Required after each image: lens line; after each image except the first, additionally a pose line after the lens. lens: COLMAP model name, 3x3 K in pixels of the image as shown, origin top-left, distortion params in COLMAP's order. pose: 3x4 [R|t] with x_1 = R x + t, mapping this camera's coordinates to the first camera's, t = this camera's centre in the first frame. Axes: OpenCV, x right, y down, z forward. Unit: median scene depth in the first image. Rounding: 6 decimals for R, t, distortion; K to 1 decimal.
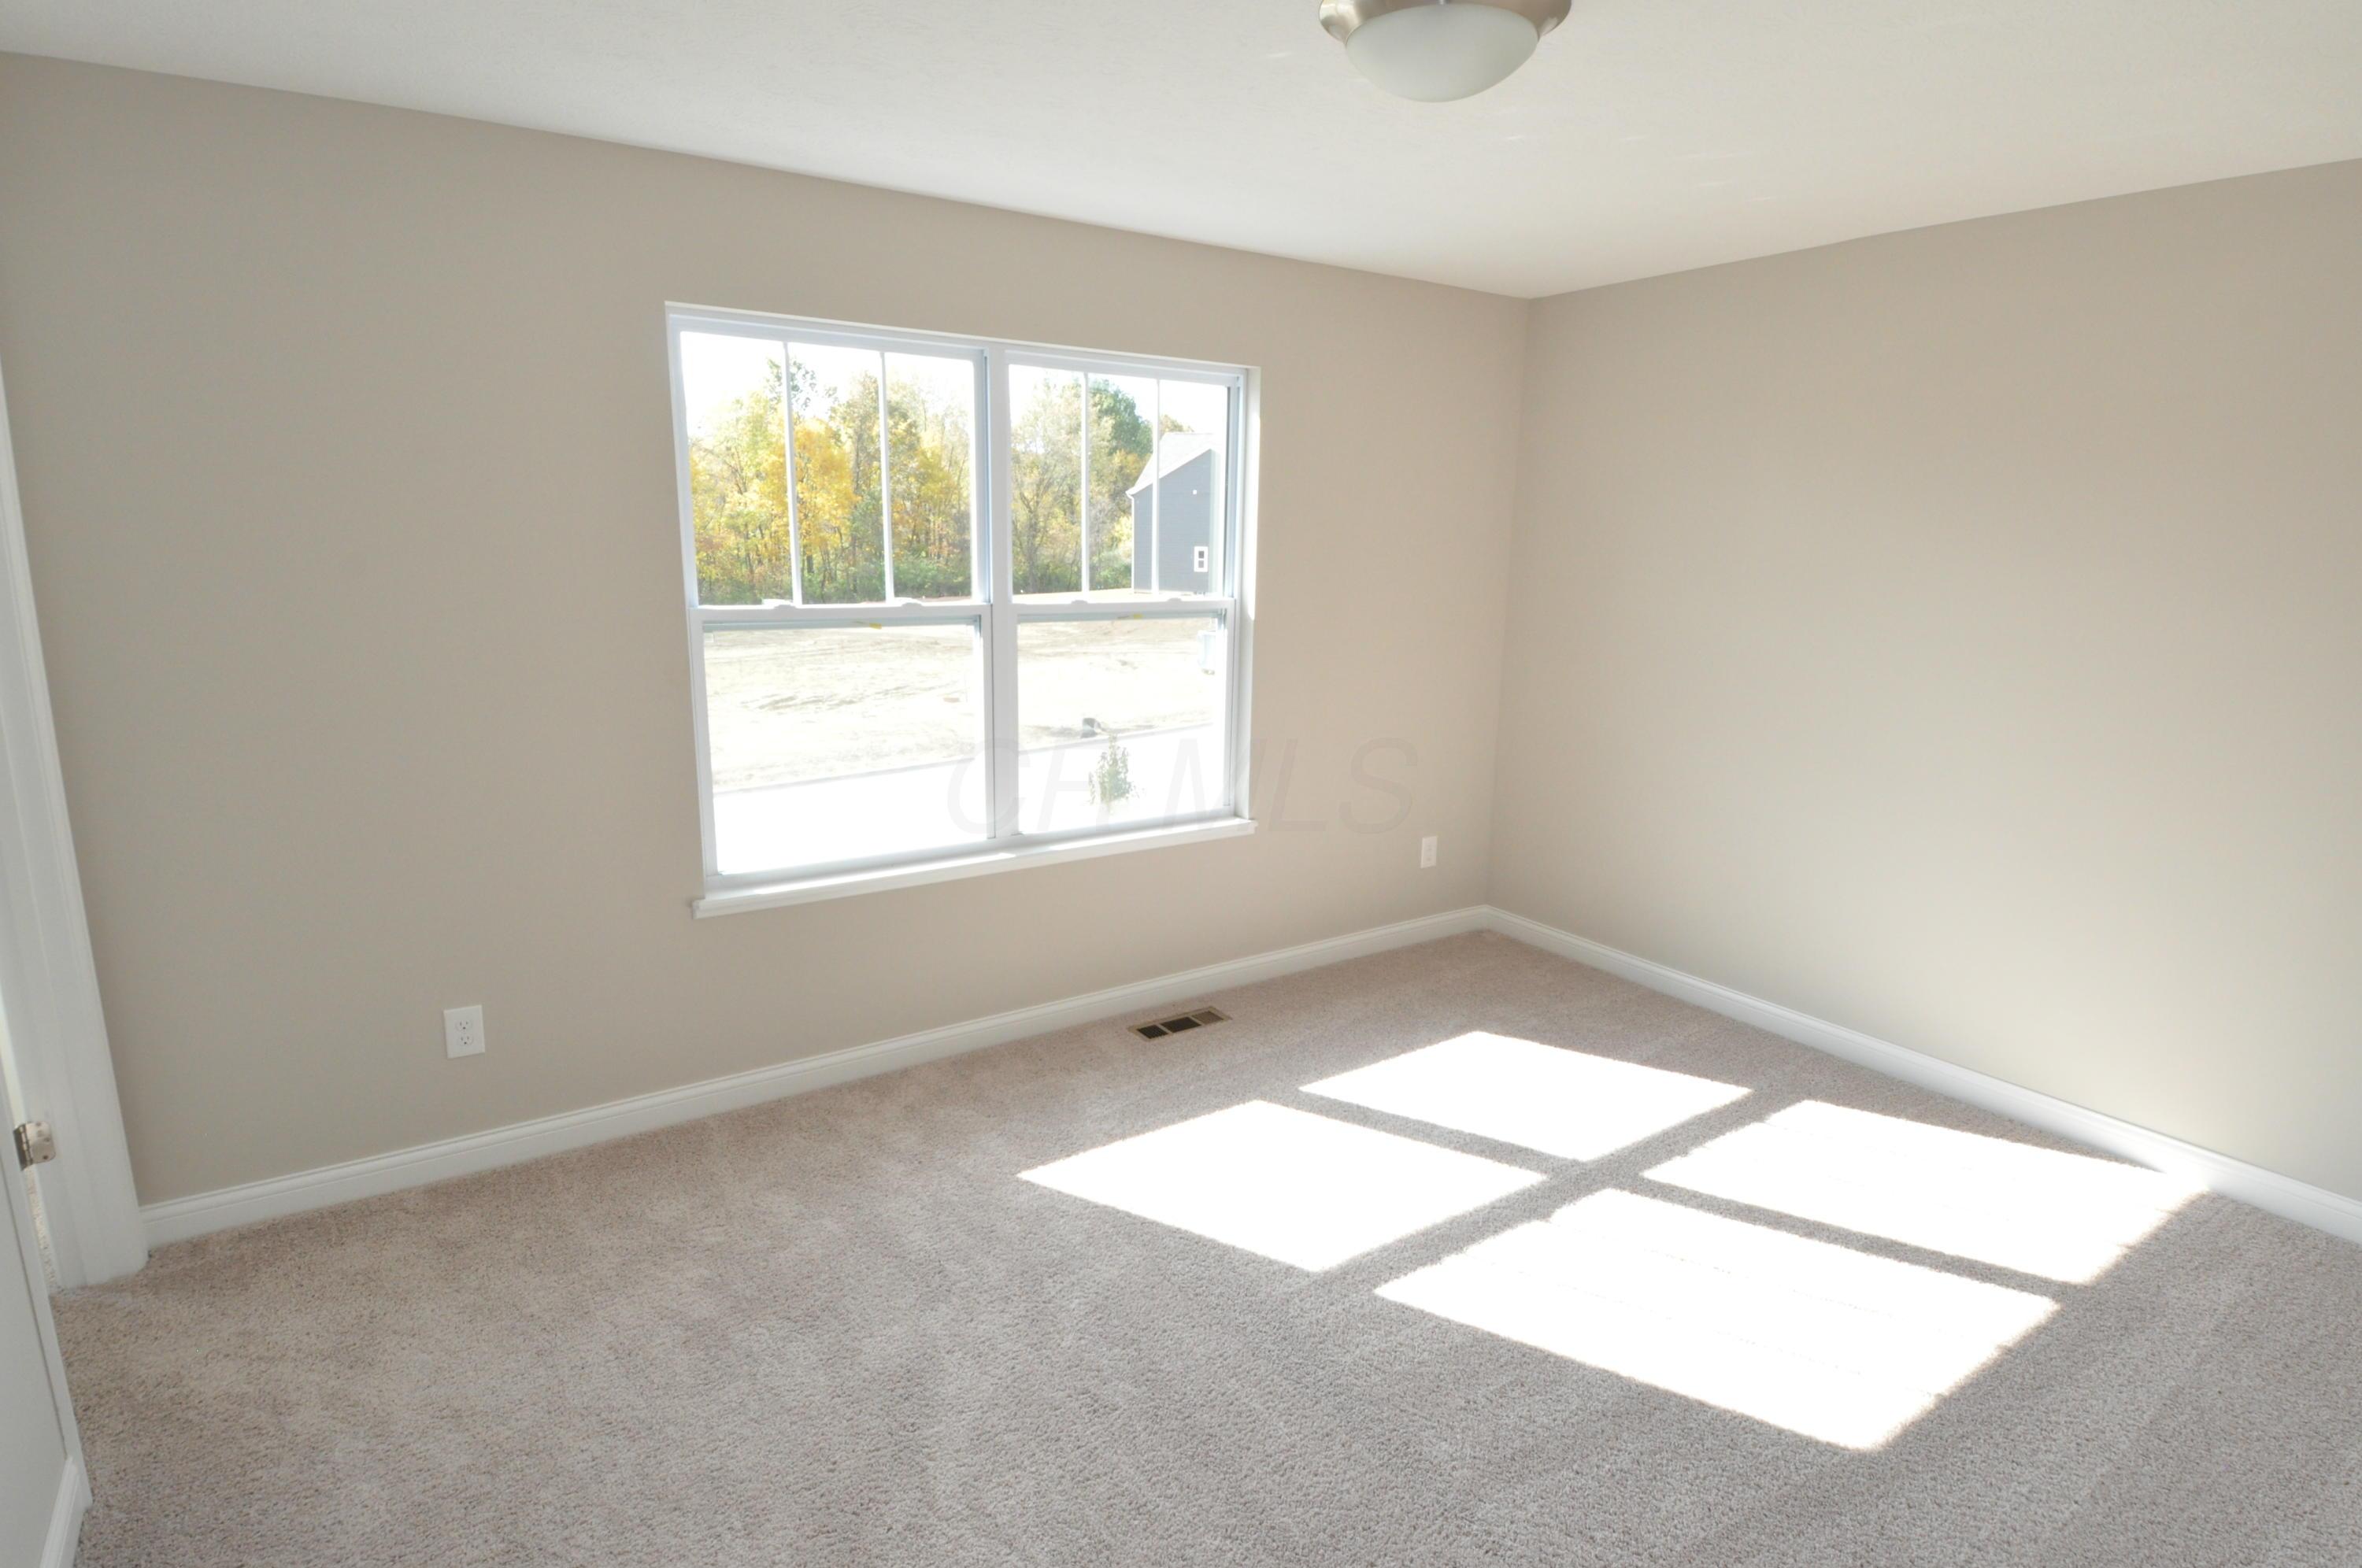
lens RADIAL K [[1223.6, 0, 1196.7], [0, 1223.6, 782.6], [0, 0, 1]] dist [0.042332, -0.045620]
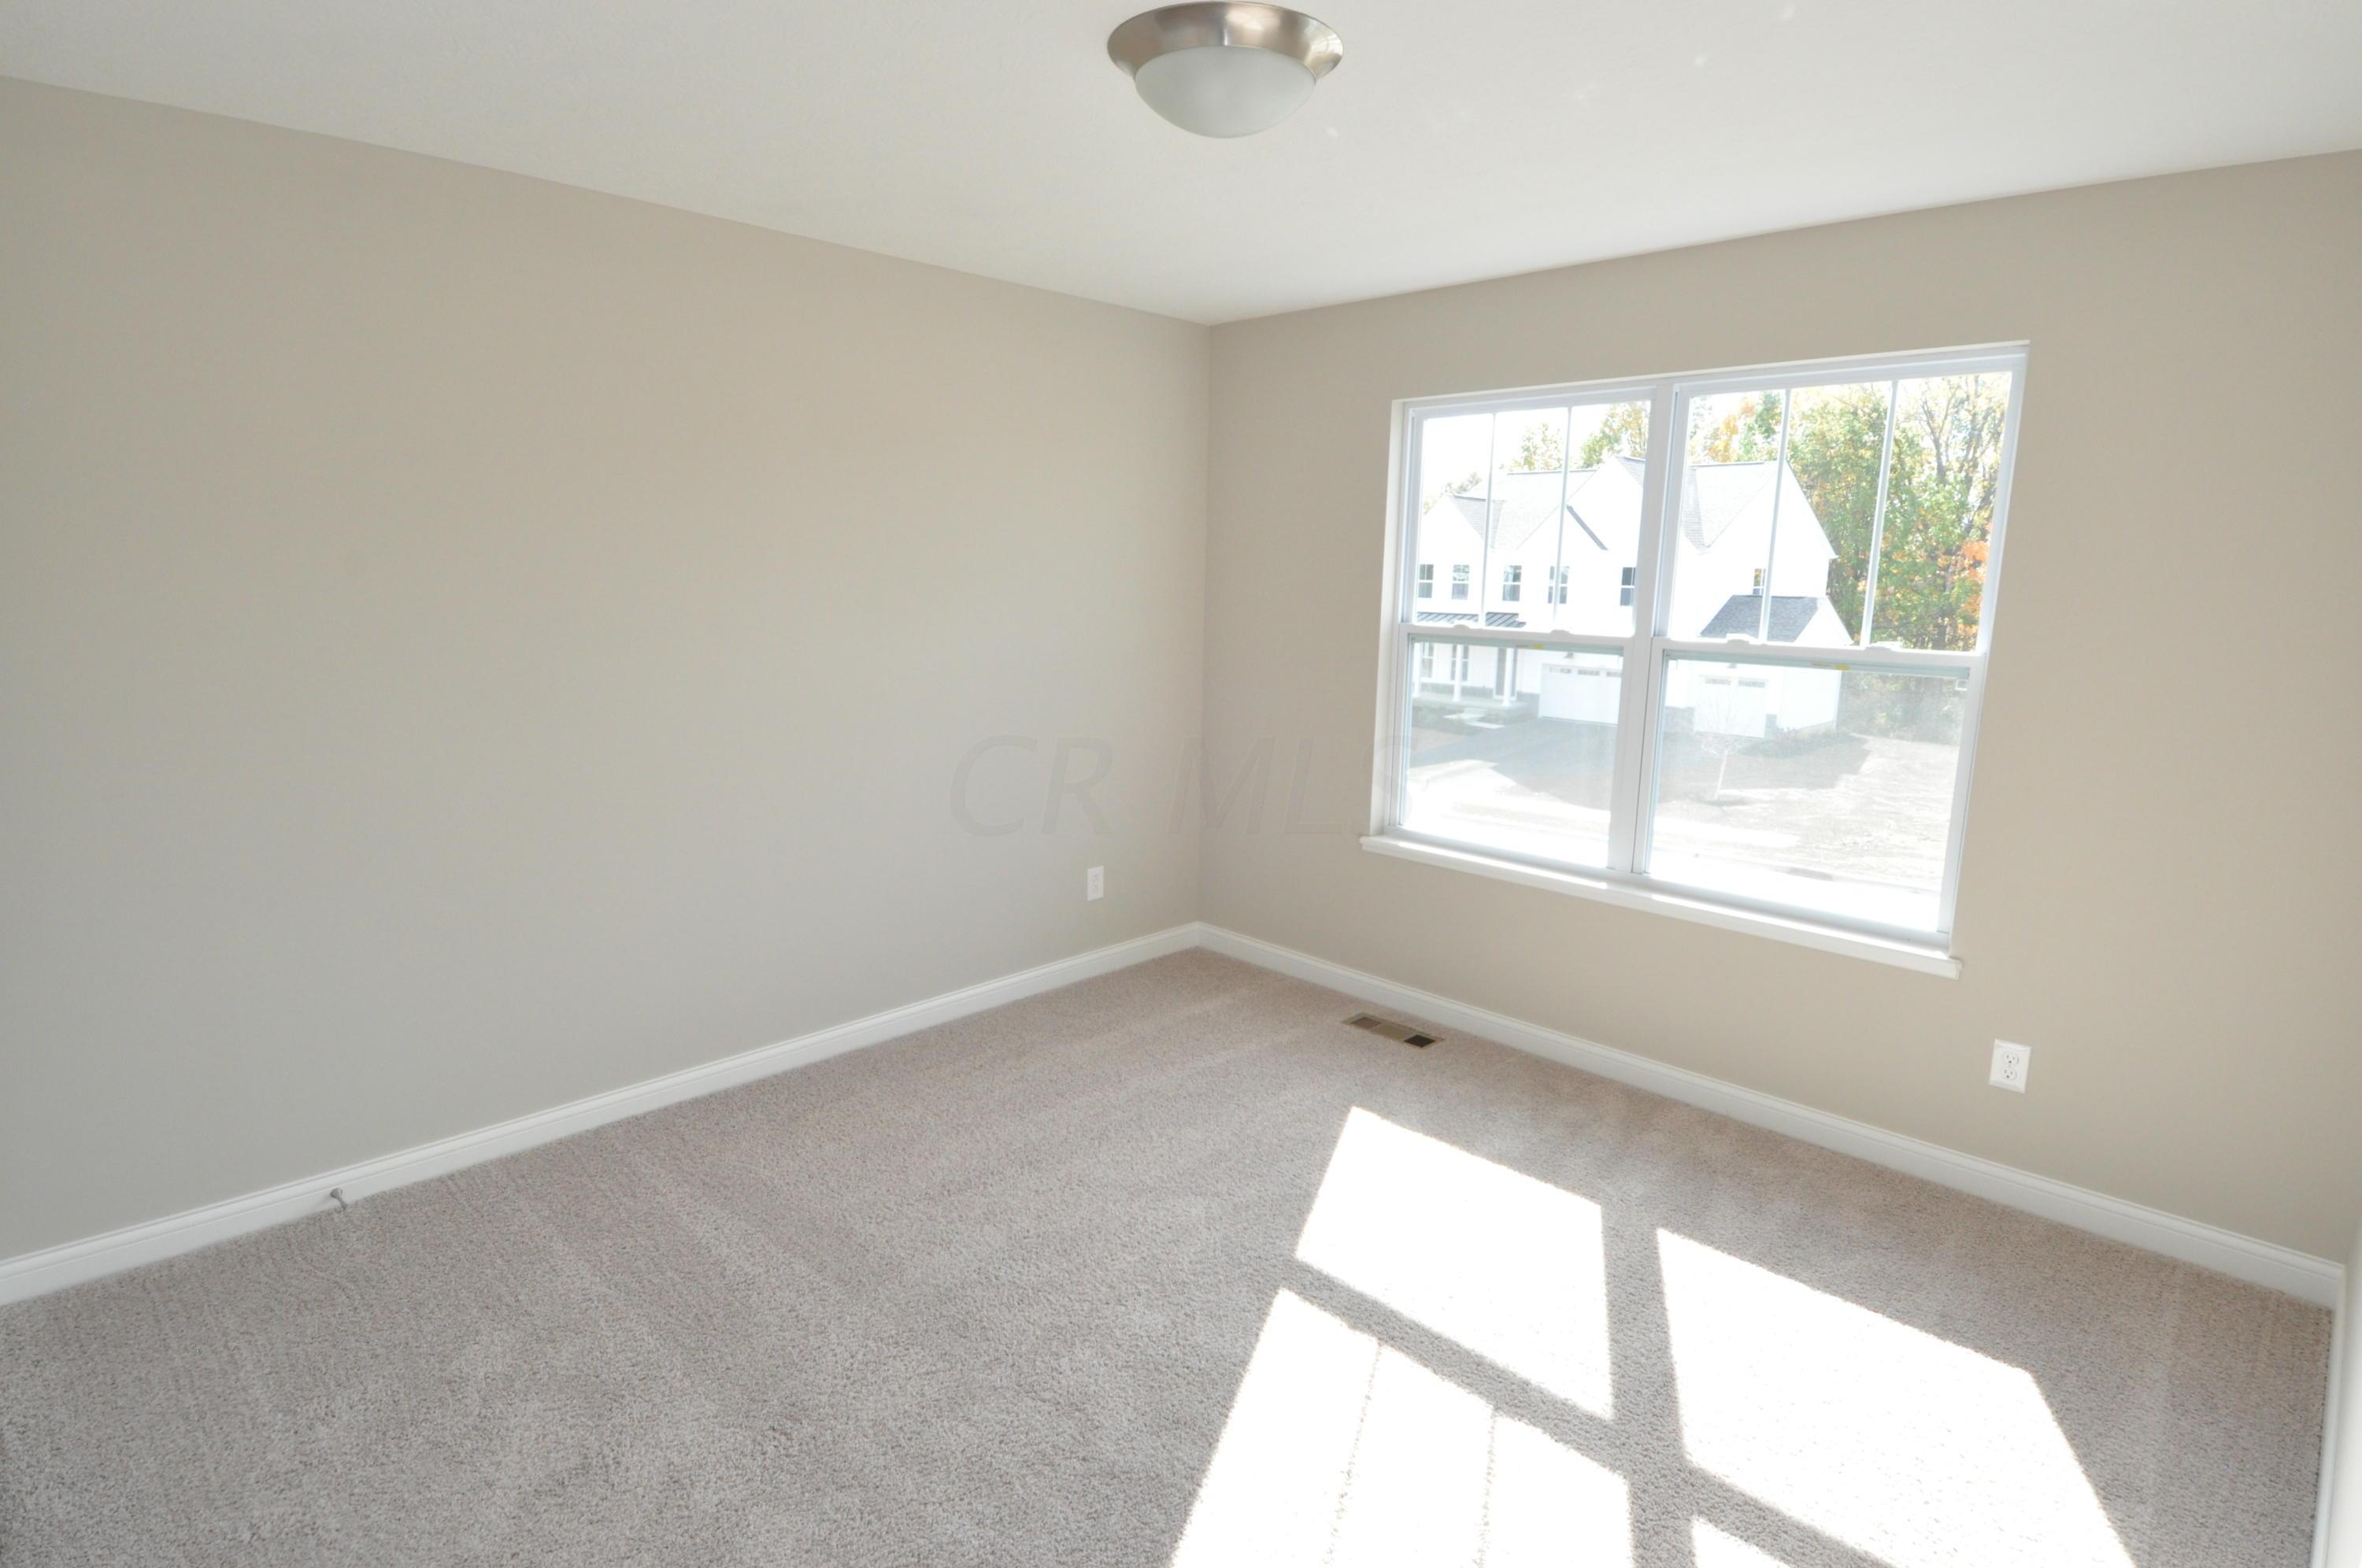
lens RADIAL K [[1223.6, 0, 1198.8], [0, 1223.6, 791.6], [0, 0, 1]] dist [0.042332, -0.045620]
pose [[0.193534, 0.173811, -0.965575, 0.756195], [-0.198372, 0.970787, 0.134989, -0.087811], [0.960829, 0.165418, 0.222360, 0.447250]]
